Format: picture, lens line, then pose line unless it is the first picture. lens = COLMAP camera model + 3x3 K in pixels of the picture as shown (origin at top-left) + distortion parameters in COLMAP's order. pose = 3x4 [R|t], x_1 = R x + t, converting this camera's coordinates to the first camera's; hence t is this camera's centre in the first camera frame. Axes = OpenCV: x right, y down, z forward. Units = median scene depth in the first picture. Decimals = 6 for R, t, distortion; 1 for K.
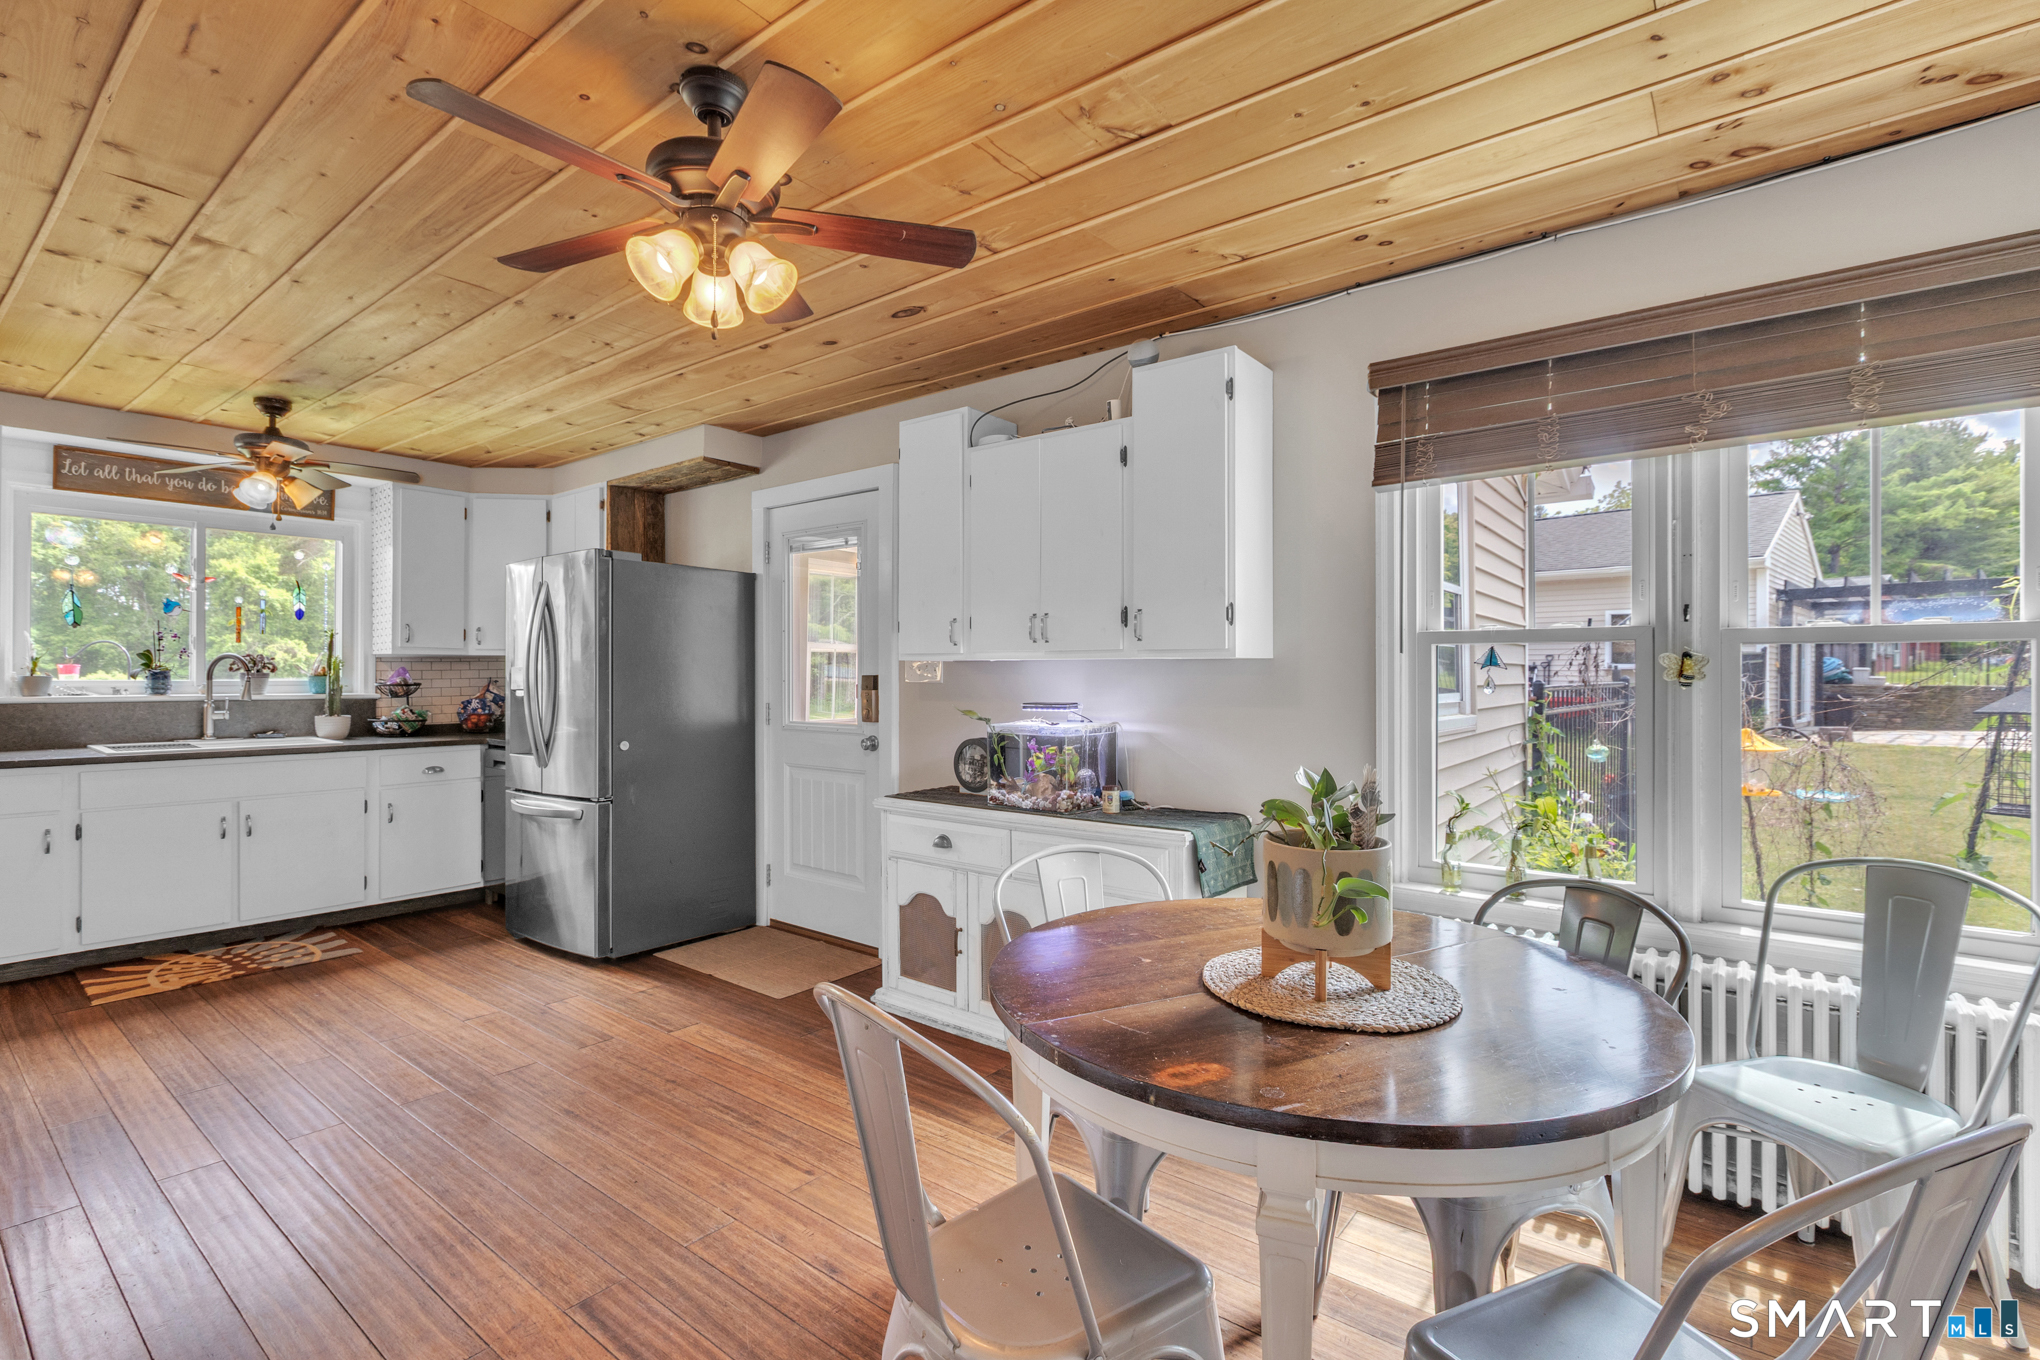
lens RADIAL K [[919.9, 0, 1015.6], [0, 919.9, 673.5], [0, 0, 1]] dist [0.002338, -0.001885]
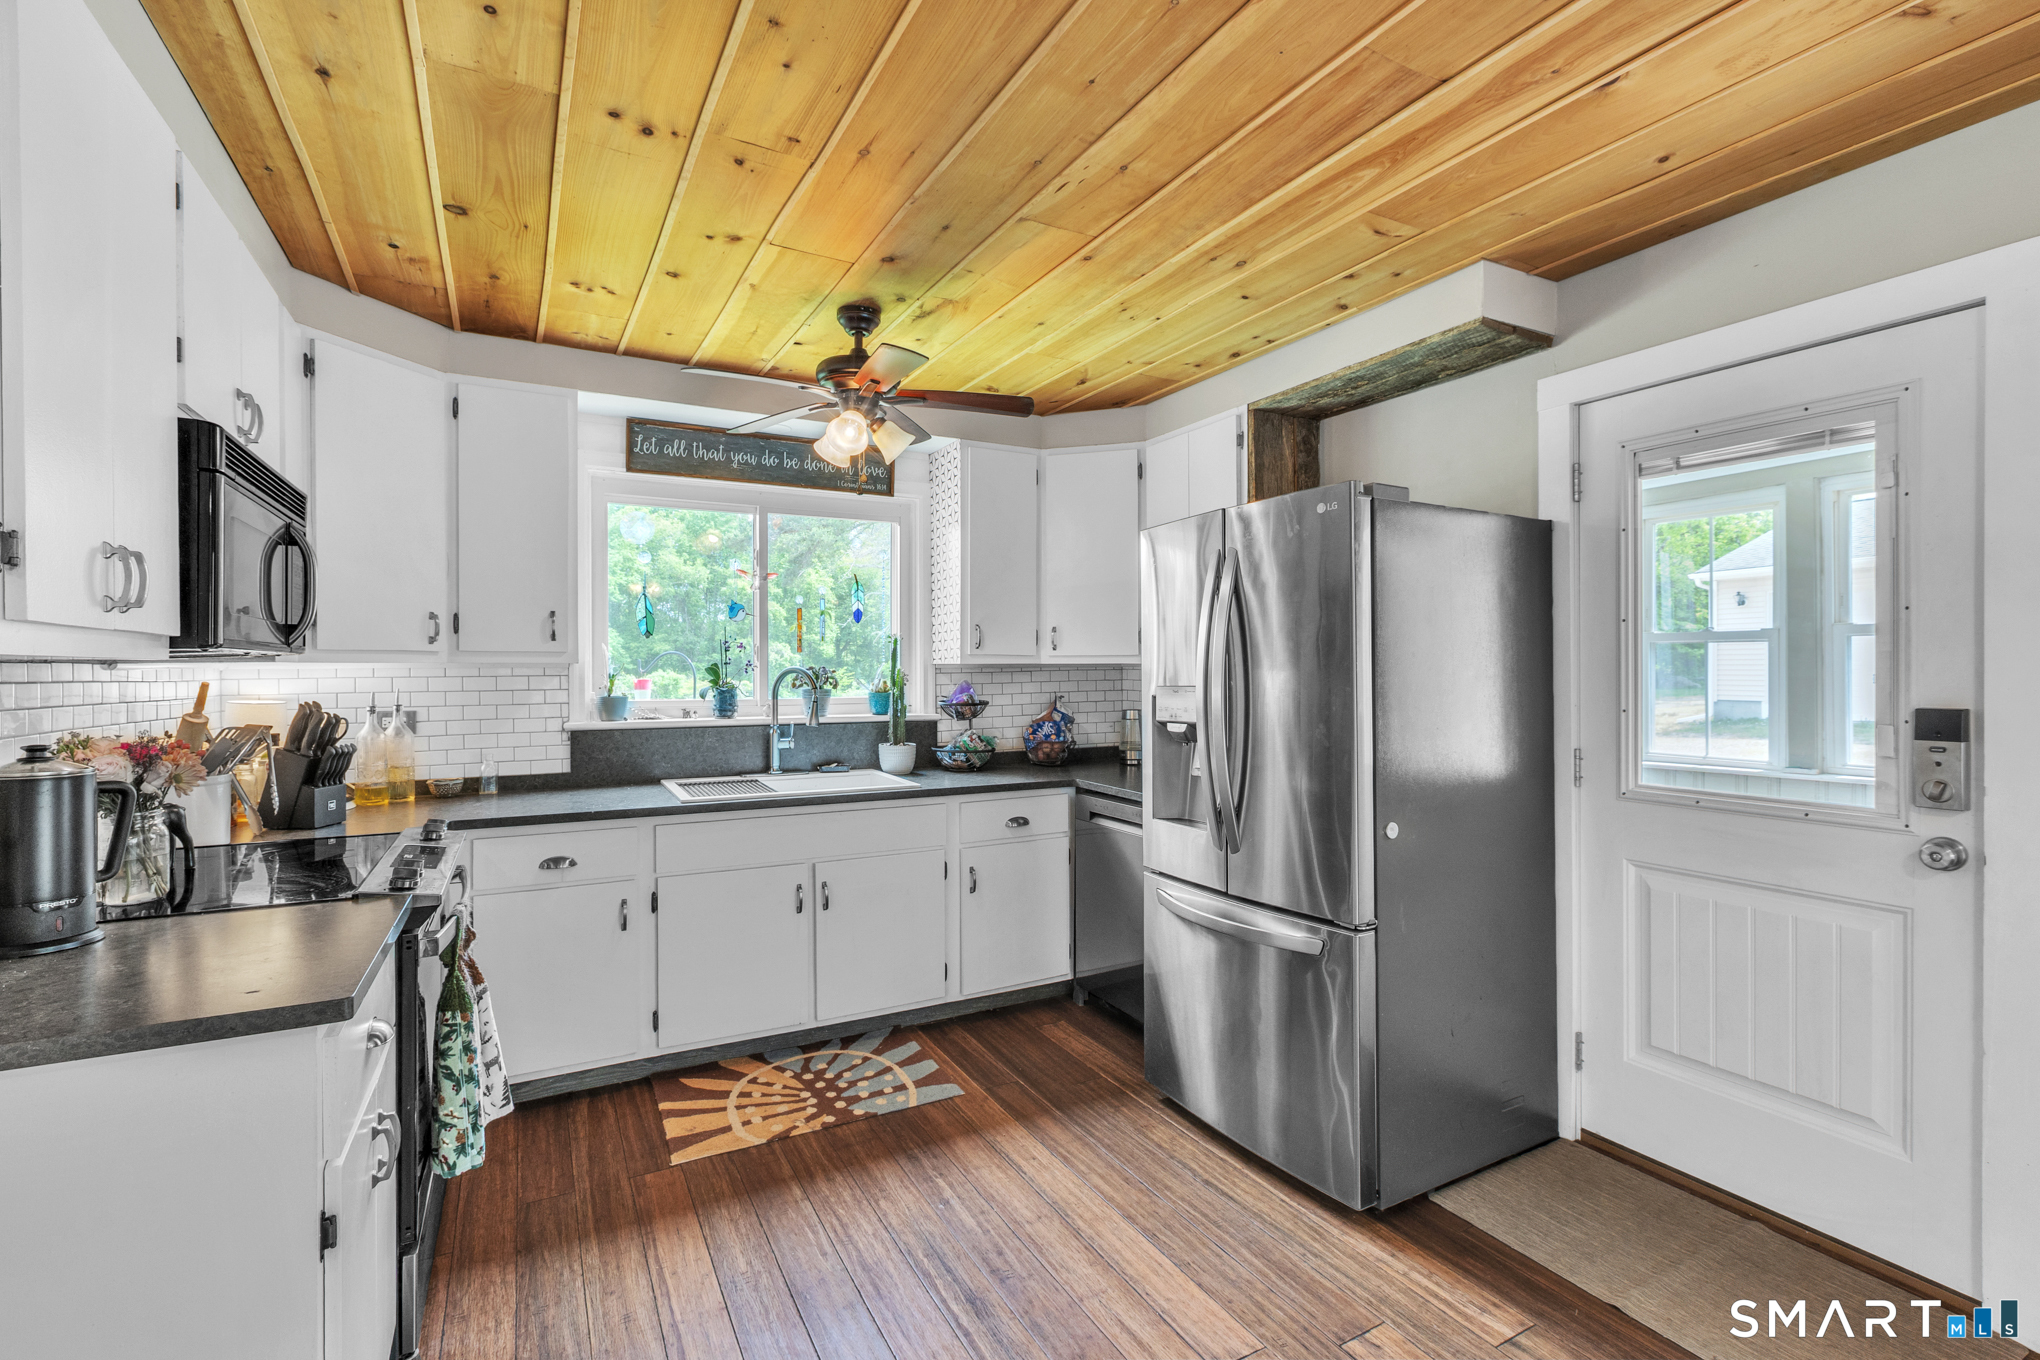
lens RADIAL K [[919.9, 0, 1027.6], [0, 919.9, 674.8], [0, 0, 1]] dist [0.002338, -0.001885]
pose [[0.920313, -0.002935, -0.391172, -0.357361], [0.006034, 0.999959, 0.006694, -0.018908], [0.391137, -0.008521, 0.920293, 0.345493]]
